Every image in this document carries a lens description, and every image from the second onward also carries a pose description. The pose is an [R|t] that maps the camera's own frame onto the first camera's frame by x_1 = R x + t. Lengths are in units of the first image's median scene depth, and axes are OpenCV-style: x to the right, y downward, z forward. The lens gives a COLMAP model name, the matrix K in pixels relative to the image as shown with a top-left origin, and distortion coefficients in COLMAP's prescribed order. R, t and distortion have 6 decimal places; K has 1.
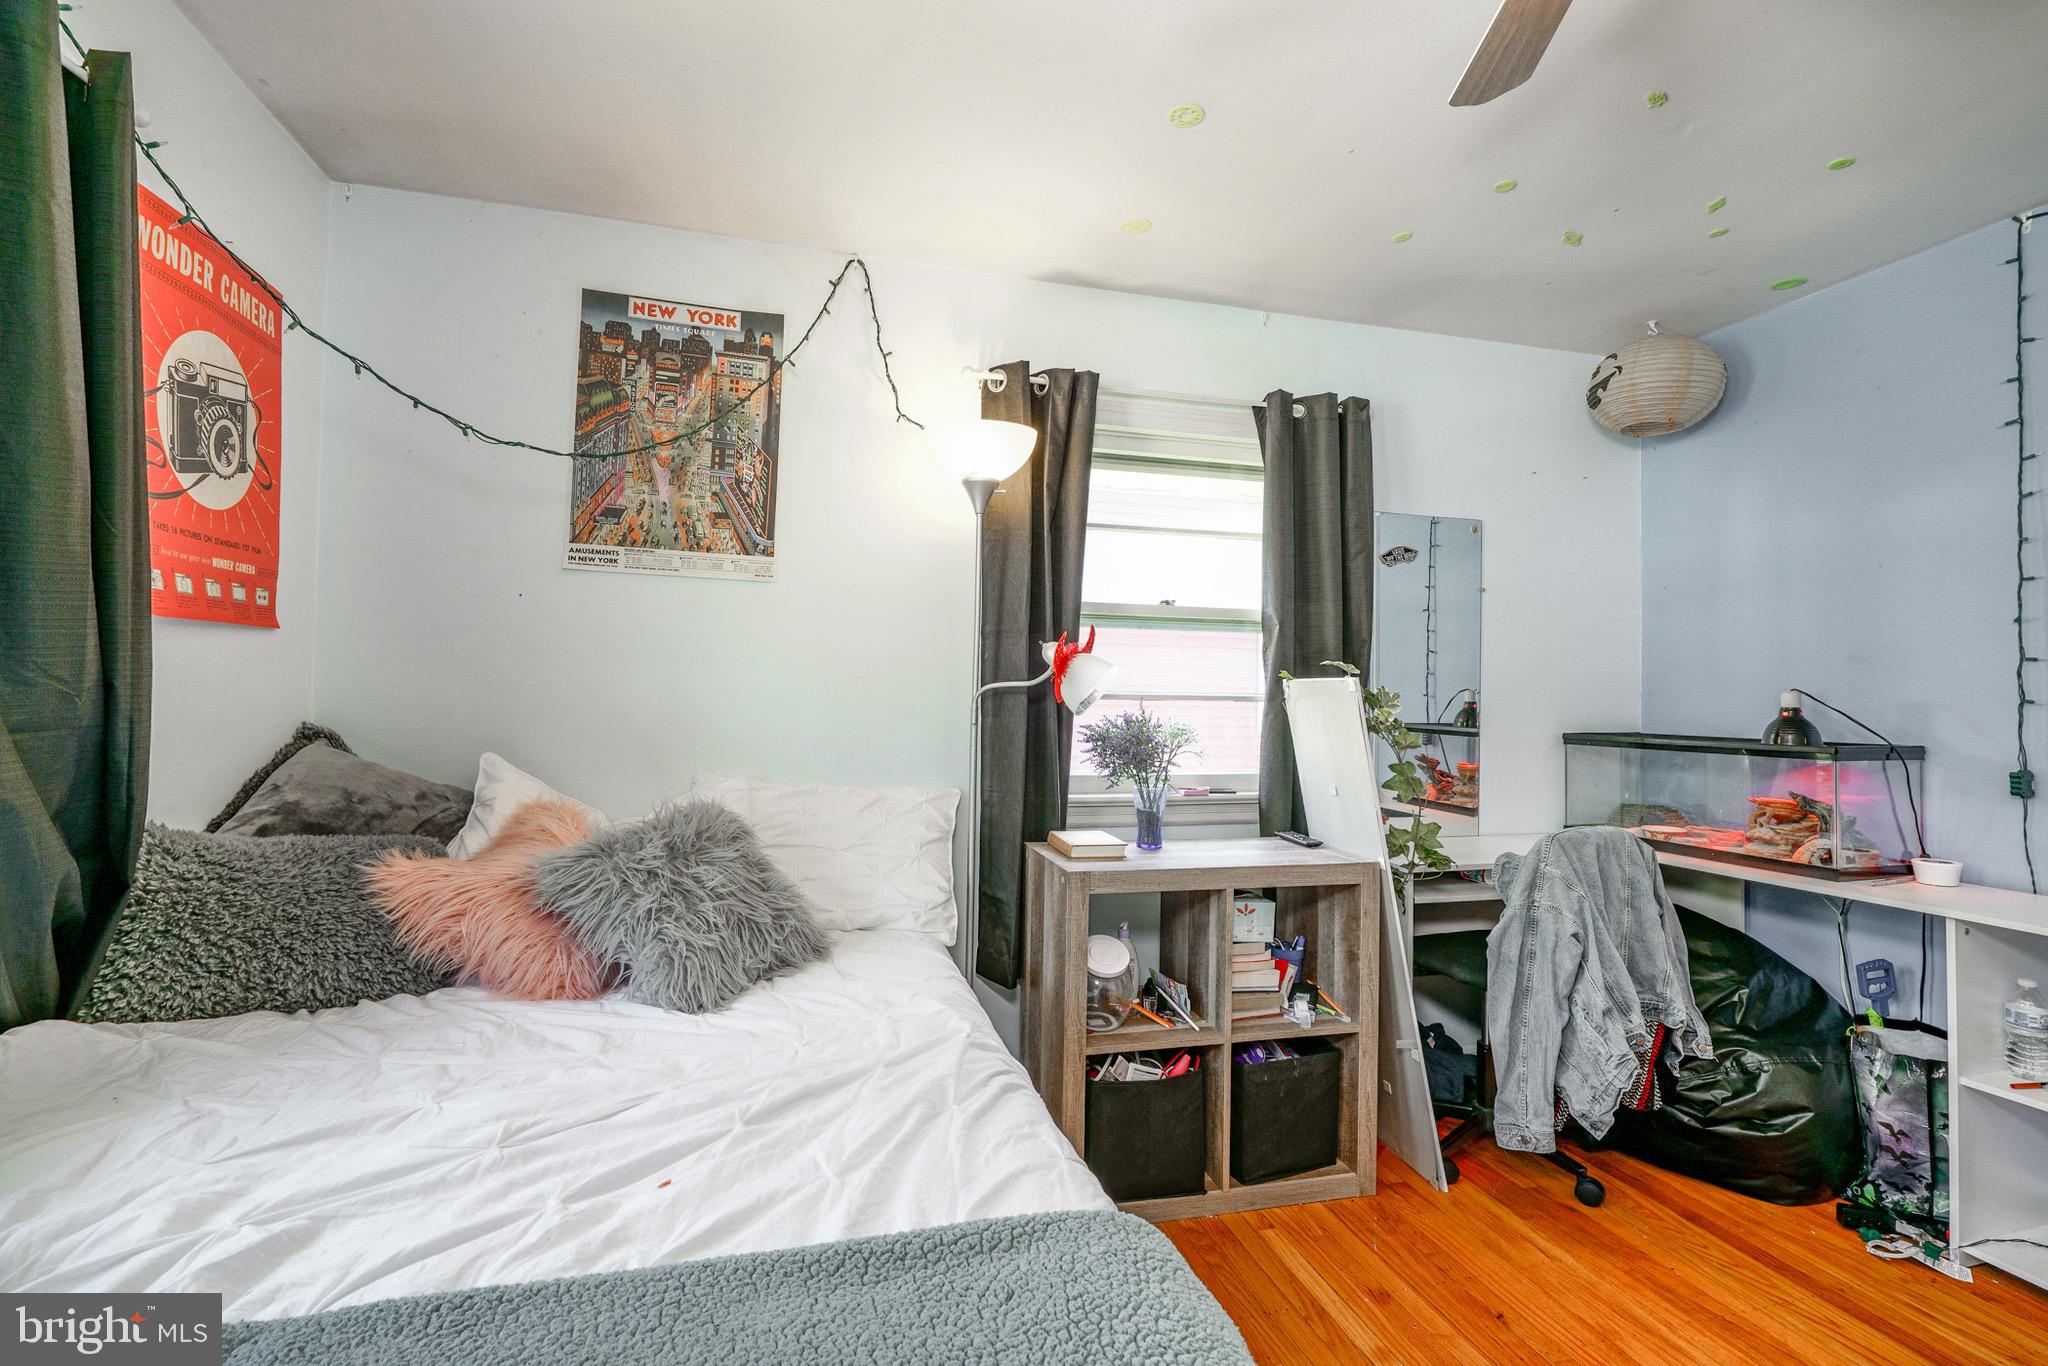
lens RADIAL K [[925.6, 0, 1023.4], [0, 925.6, 676.2], [0, 0, 1]] dist [-0.005674, 0.004121]
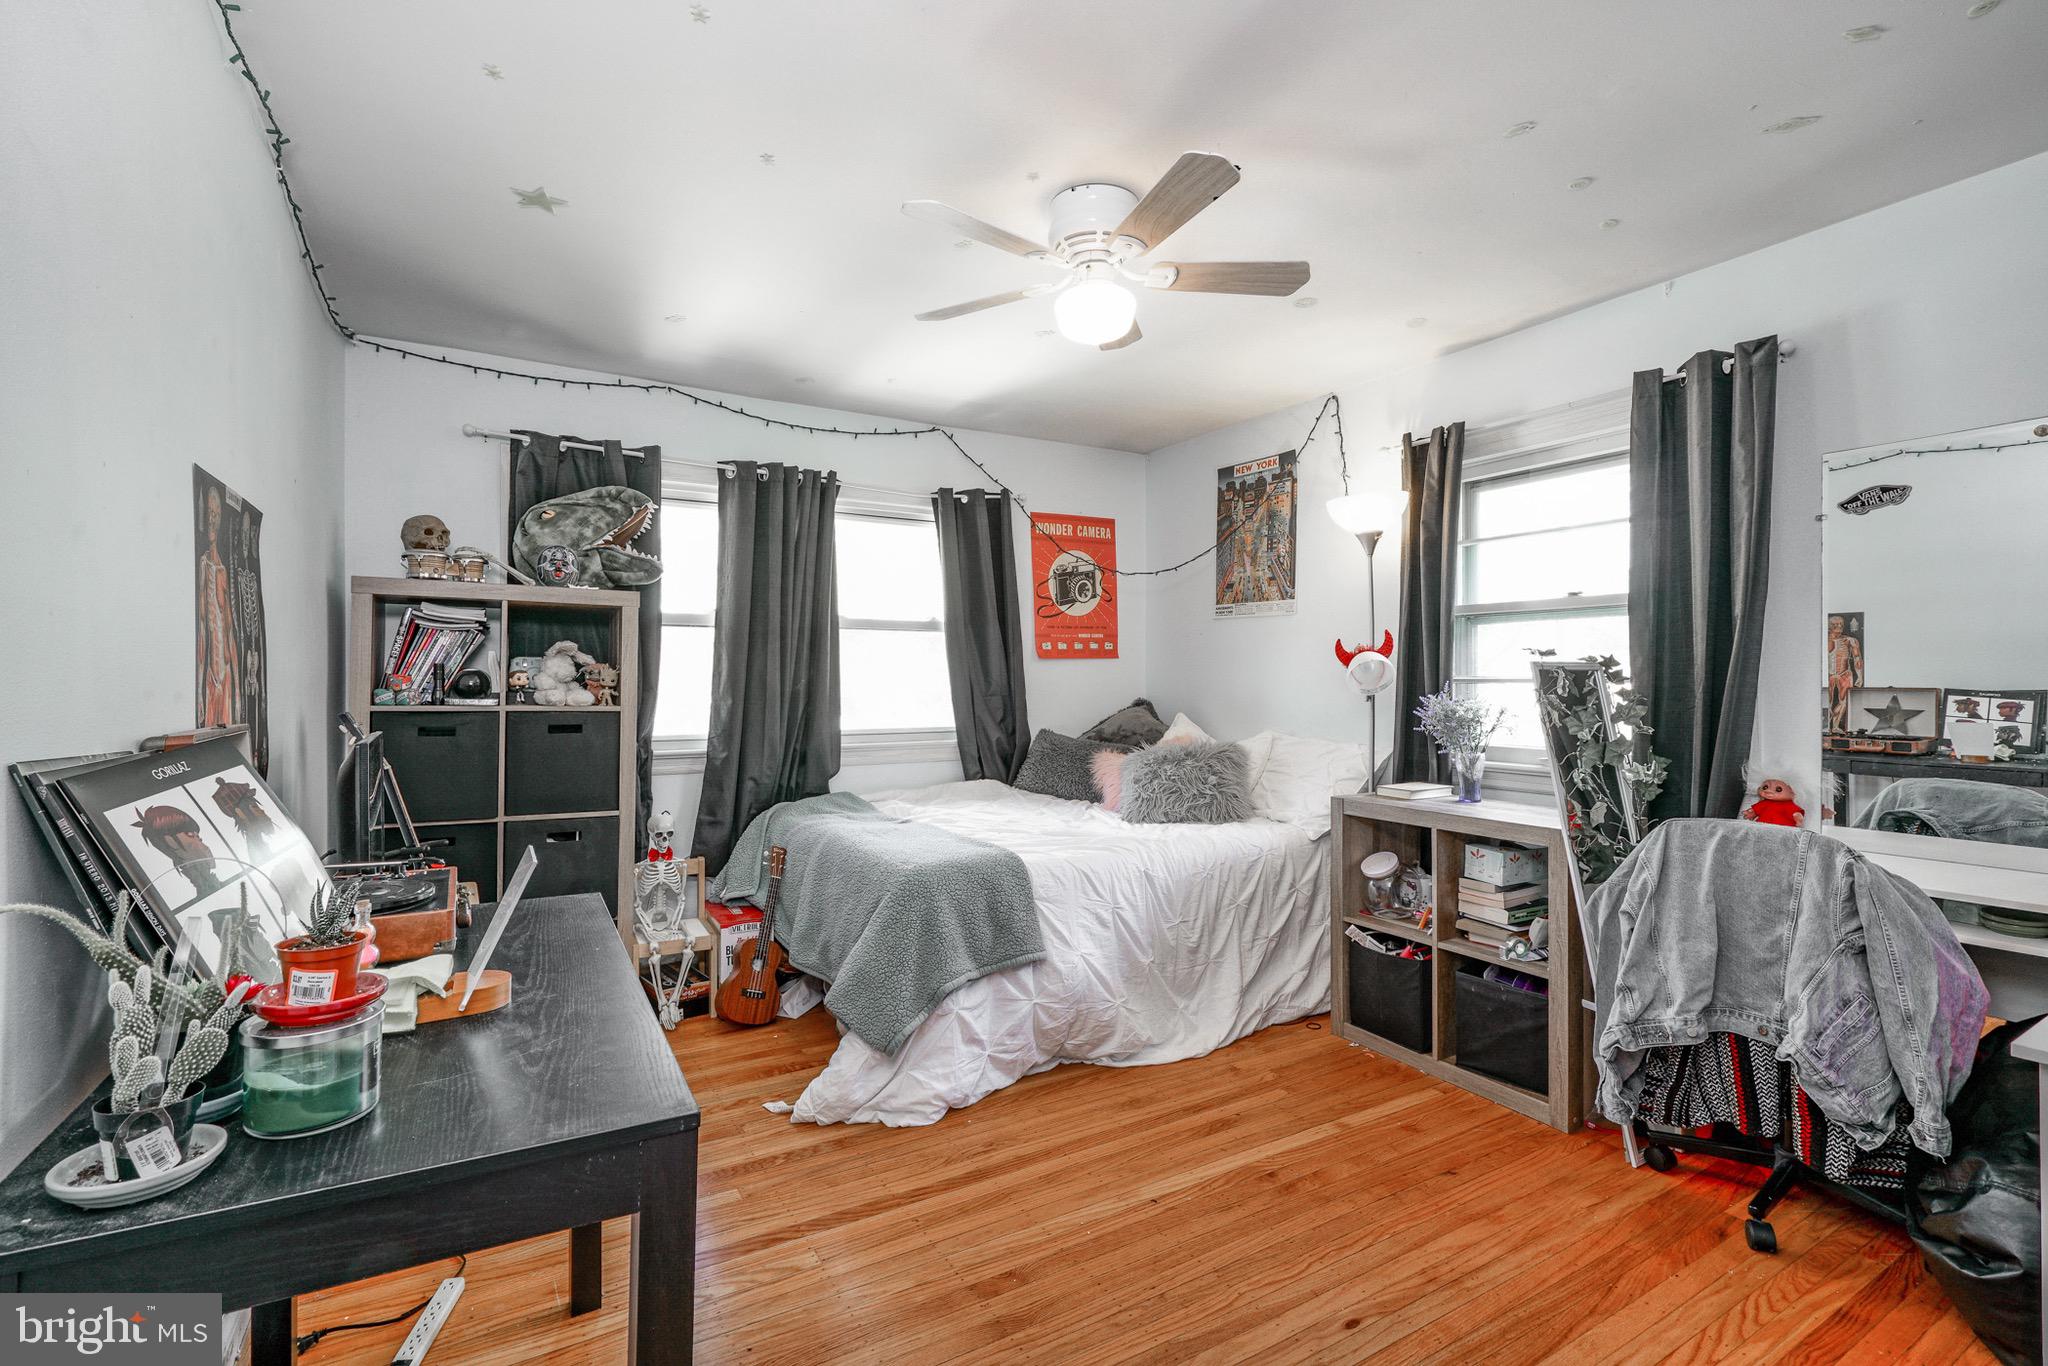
lens RADIAL K [[925.6, 0, 1028.7], [0, 925.6, 687.4], [0, 0, 1]] dist [-0.005674, 0.004121]
pose [[0.275105, -0.008205, -0.961379, 1.225960], [0.025792, 0.999667, -0.001151, 0.018191], [0.961068, -0.024479, 0.275225, 0.095745]]
